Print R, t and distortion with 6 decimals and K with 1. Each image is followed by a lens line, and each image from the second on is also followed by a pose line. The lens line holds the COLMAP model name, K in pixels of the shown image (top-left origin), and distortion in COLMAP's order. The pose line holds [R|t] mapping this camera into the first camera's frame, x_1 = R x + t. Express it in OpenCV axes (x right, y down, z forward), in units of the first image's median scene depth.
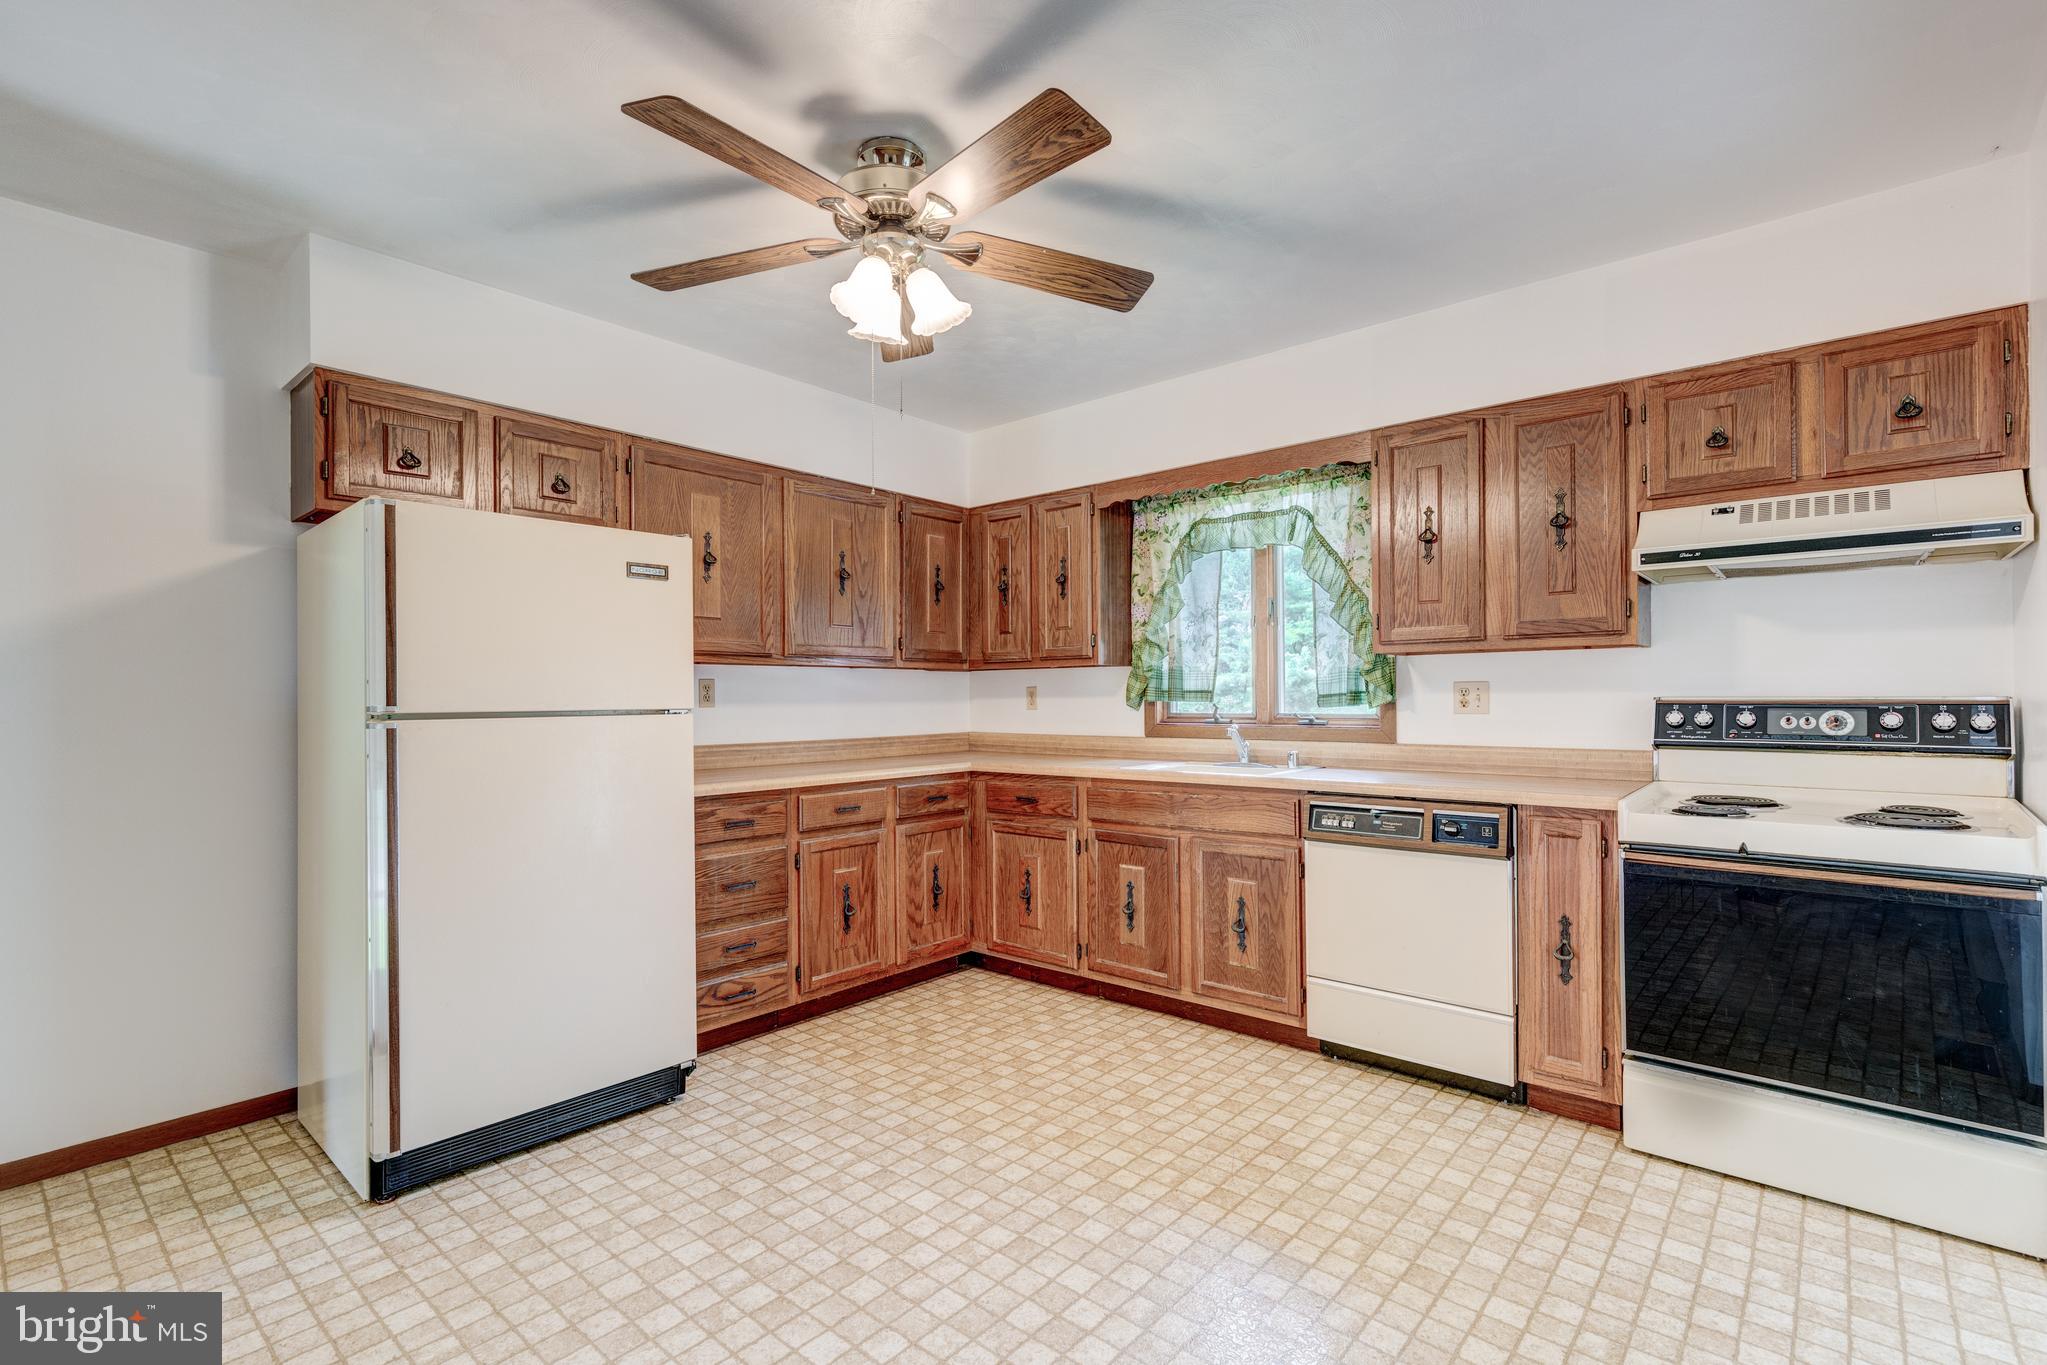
lens RADIAL K [[927.4, 0, 1018.9], [0, 927.4, 698.7], [0, 0, 1]] dist [-0.001062, -0.000458]
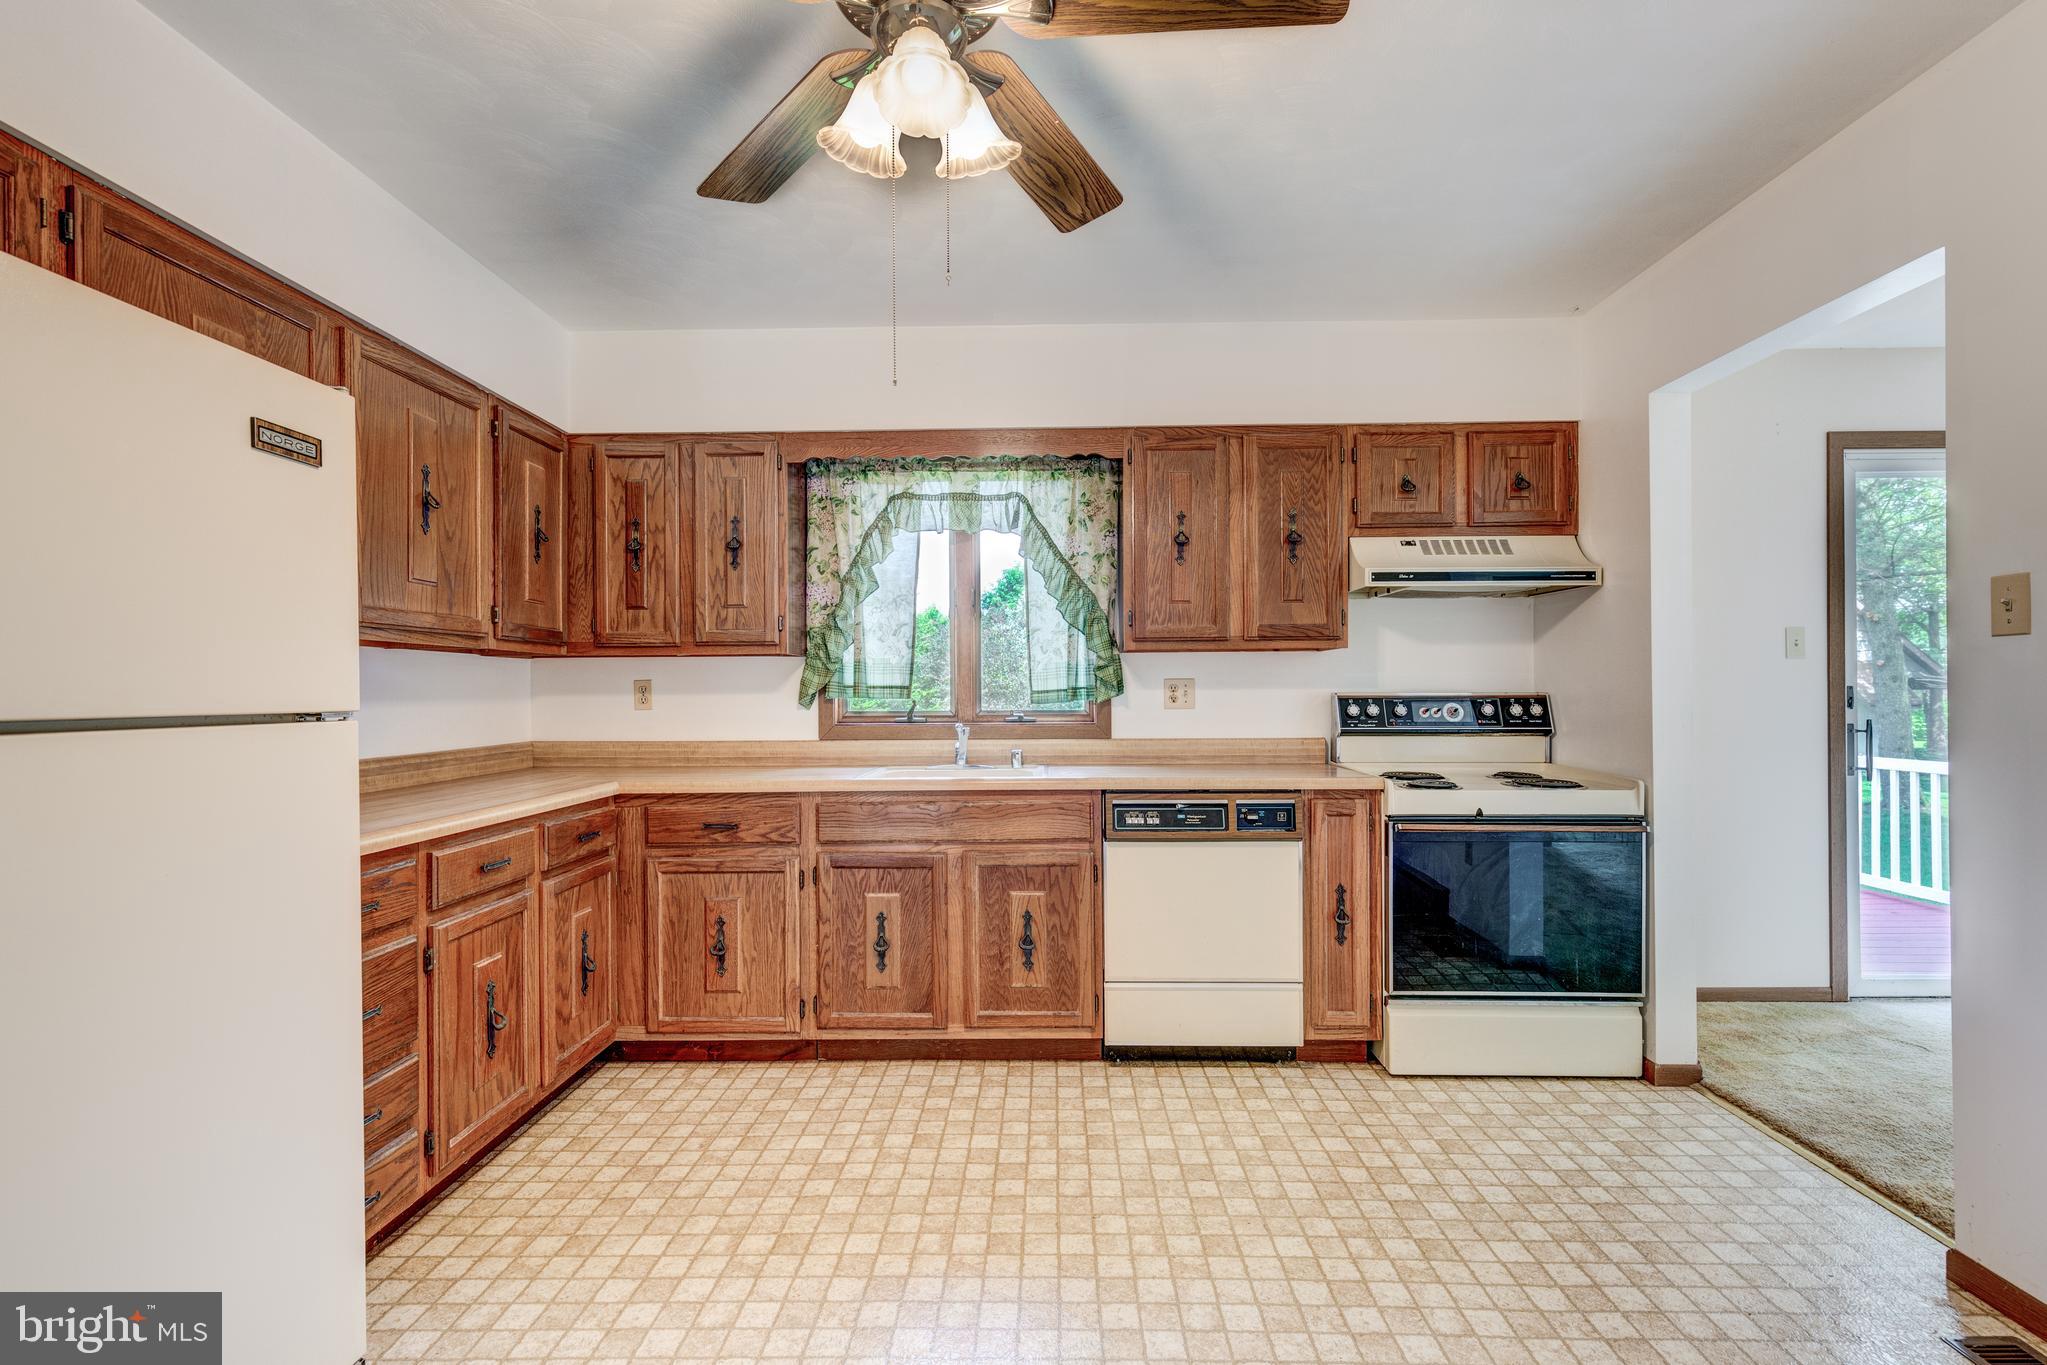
lens RADIAL K [[939.4, 0, 1023.6], [0, 939.4, 696.6], [0, 0, 1]] dist [0.004850, -0.001024]
pose [[0.768620, -0.000396, 0.639705, -0.333164], [0.001572, 0.999998, -0.001270, 0.003058], [-0.639703, 0.001982, 0.768619, 0.269508]]
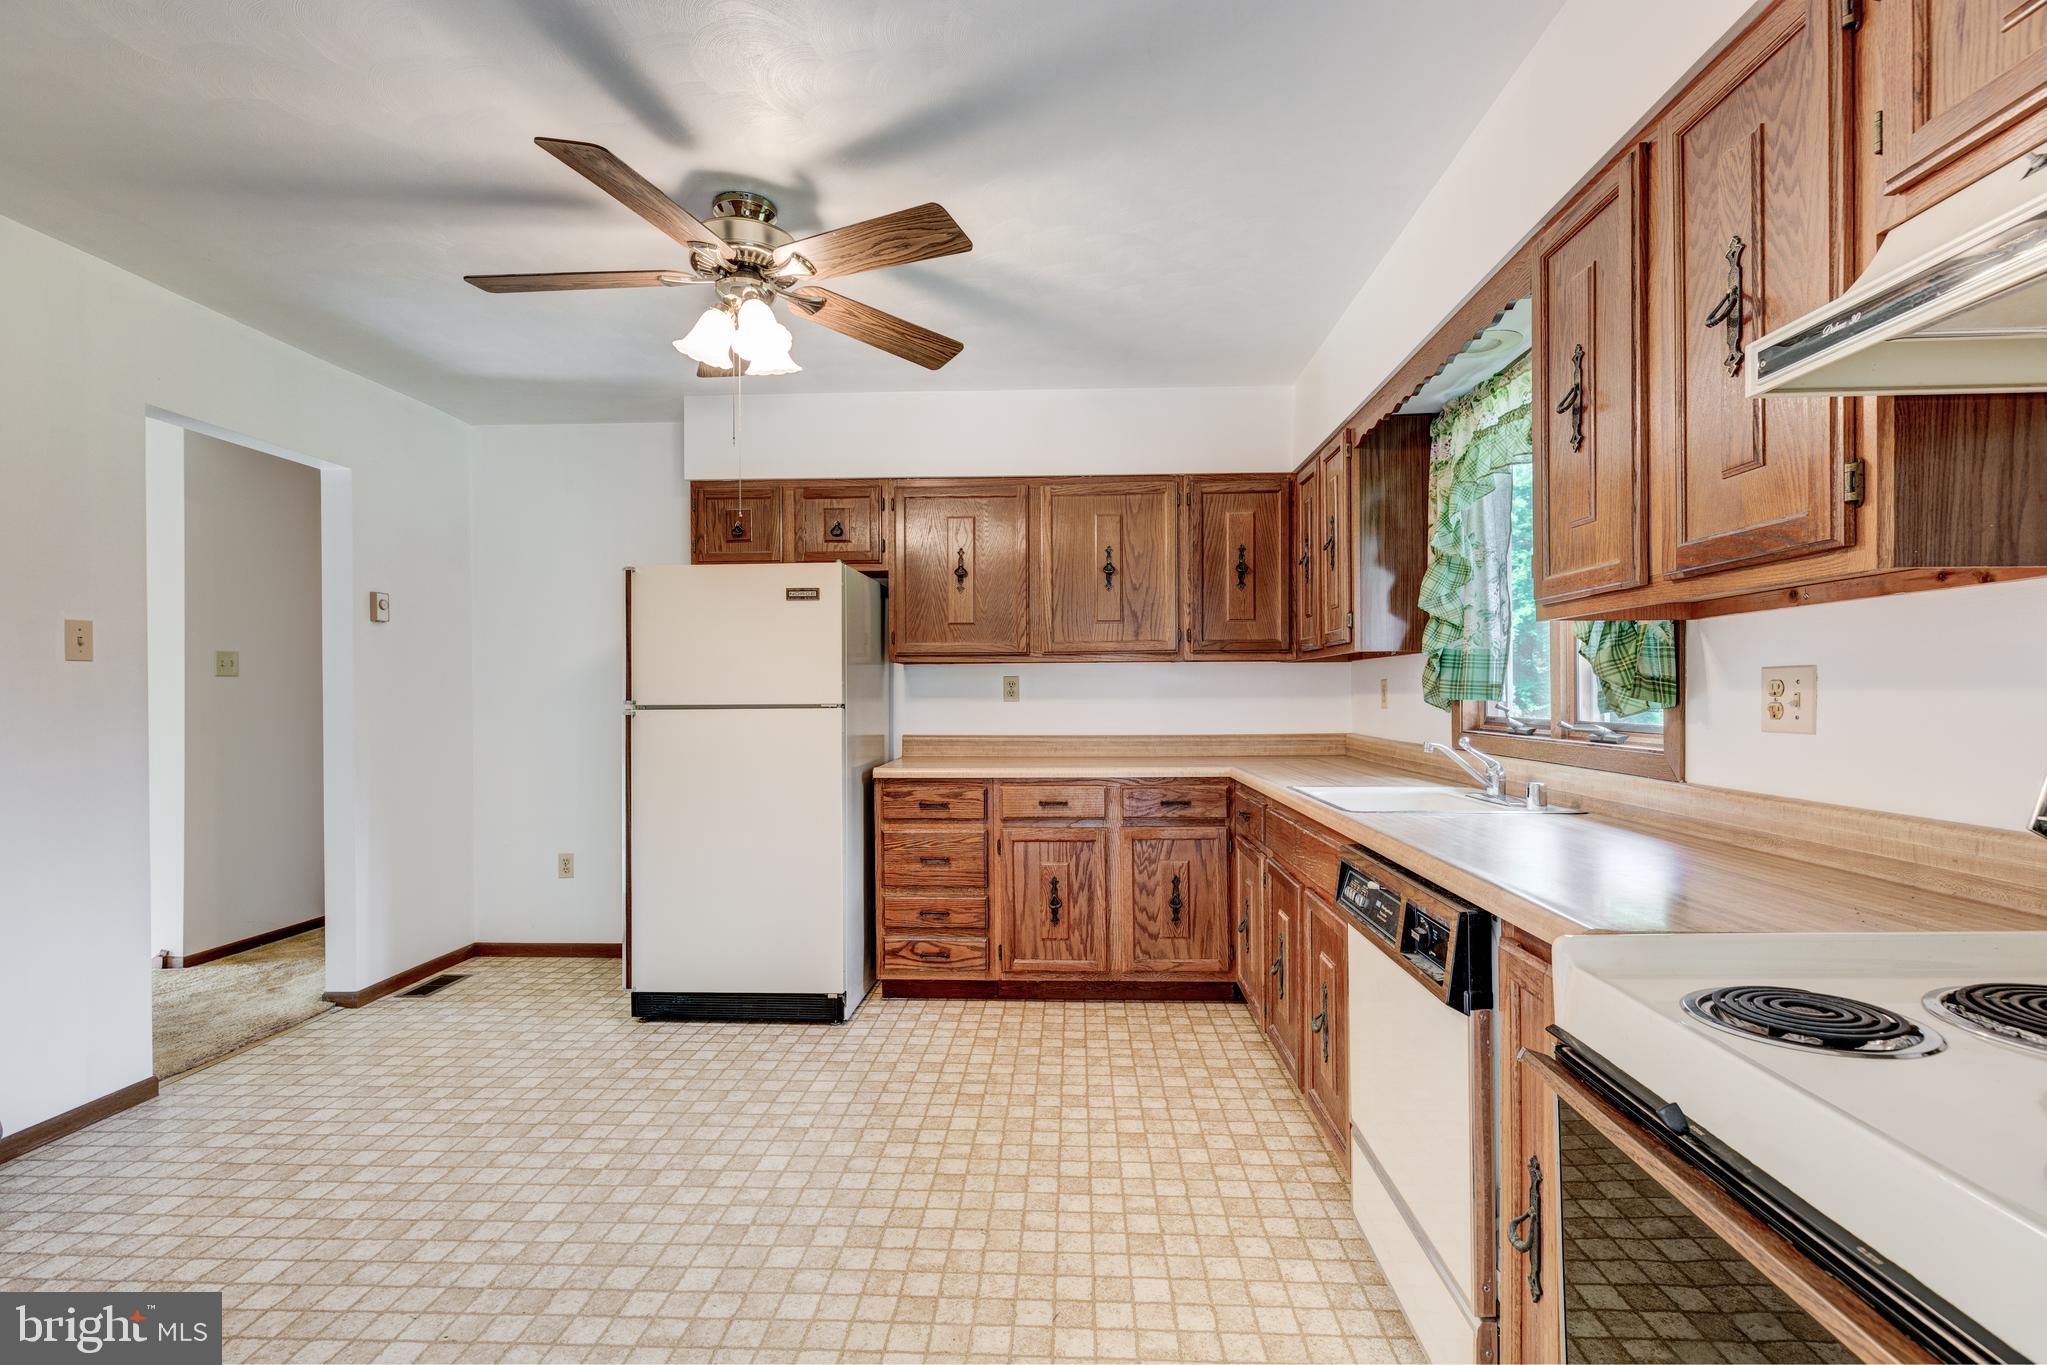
lens RADIAL K [[898.0, 0, 1025.2], [0, 898.0, 695.4], [0, 0, 1]] dist [0.001177, -0.000655]
pose [[0.623262, 0.005324, -0.781995, 0.585663], [0.000767, 0.999972, 0.007420, -0.007174], [0.782012, -0.005225, 0.623241, 0.378181]]
